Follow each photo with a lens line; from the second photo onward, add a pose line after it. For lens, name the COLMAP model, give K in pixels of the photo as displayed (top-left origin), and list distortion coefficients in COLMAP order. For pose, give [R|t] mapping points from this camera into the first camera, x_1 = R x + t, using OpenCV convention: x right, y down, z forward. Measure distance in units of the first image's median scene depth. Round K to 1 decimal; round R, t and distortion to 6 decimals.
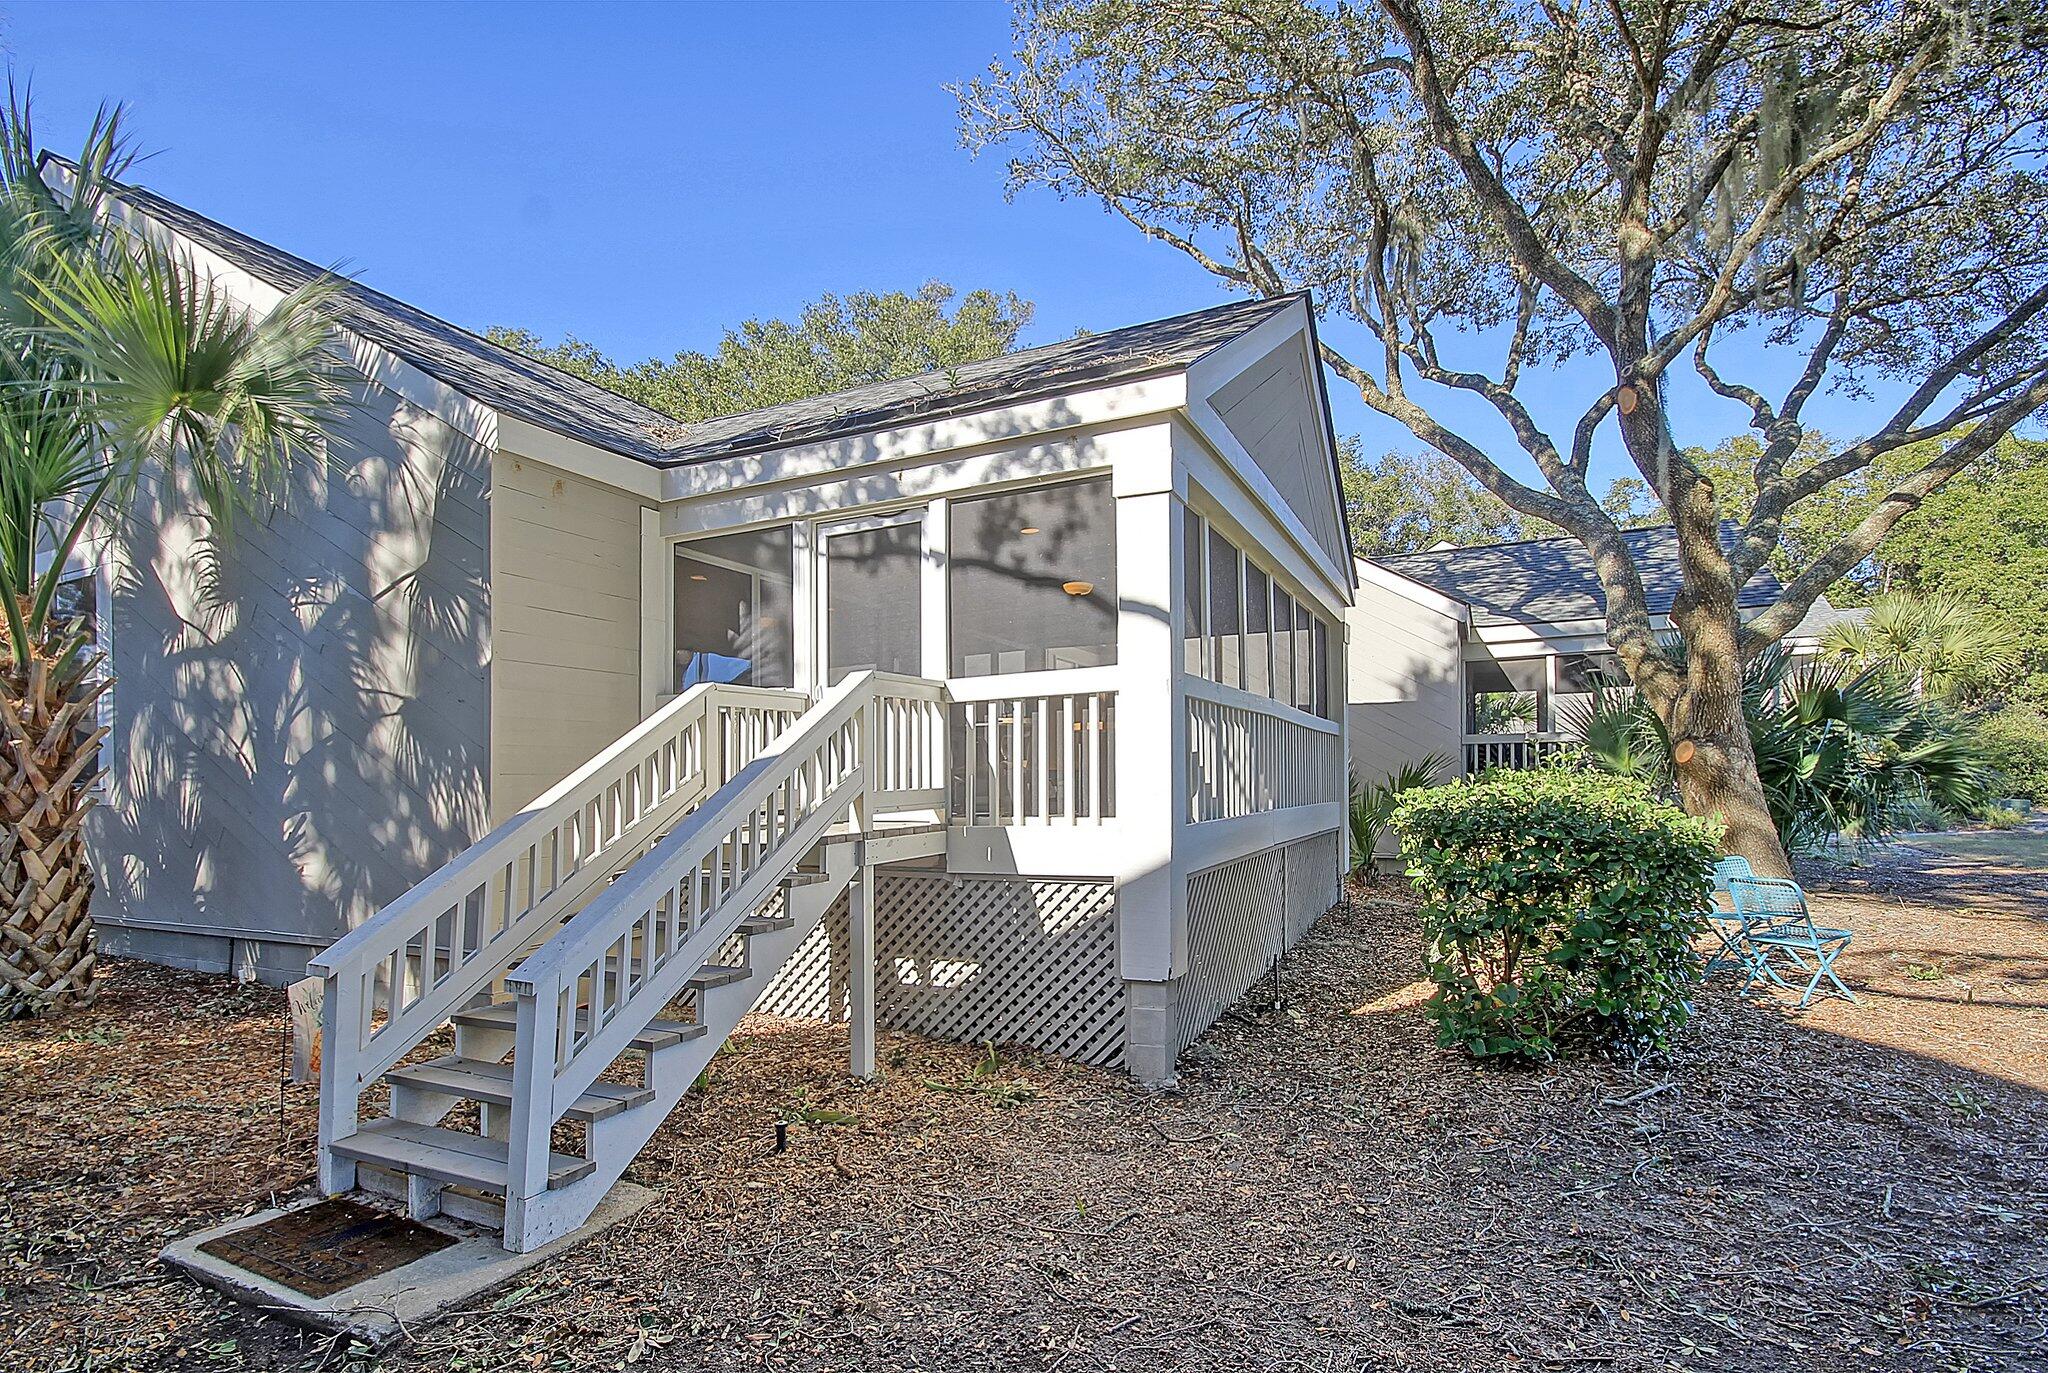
lens RADIAL K [[969.8, 0, 1024.3], [0, 969.8, 771.8], [0, 0, 1]] dist [-0.000751, -0.000231]
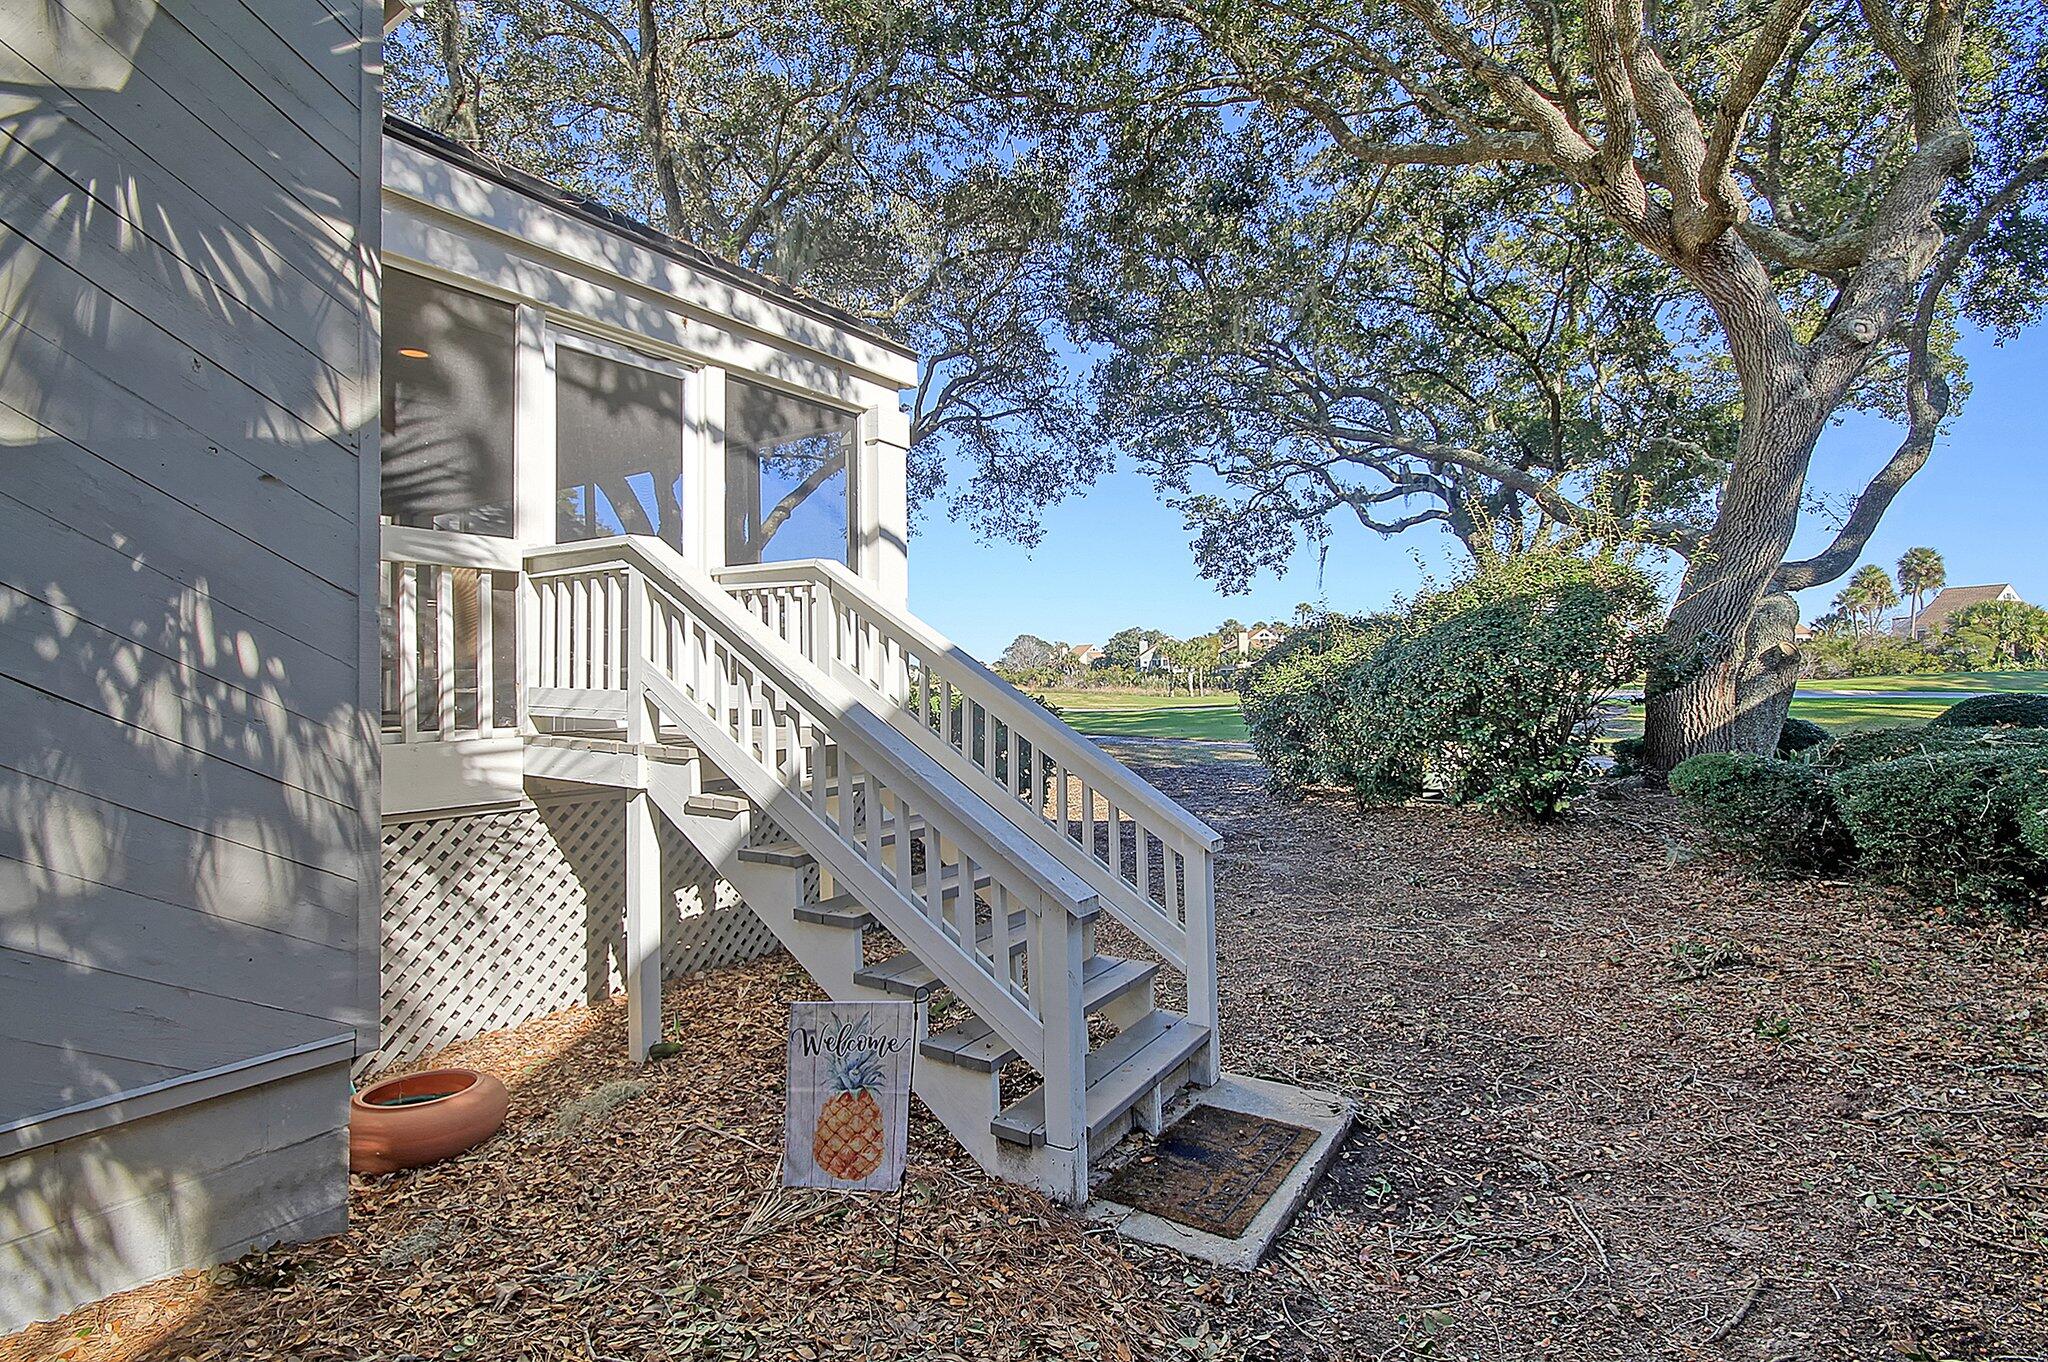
lens RADIAL K [[976.9, 0, 1024.0], [0, 976.9, 681.0], [0, 0, 1]] dist [-0.002781, -0.000568]
pose [[0.126453, 0.003279, 0.991967, -0.958804], [0.008955, 0.999950, -0.004447, 0.017284], [-0.991932, 0.009446, 0.126417, 0.608640]]
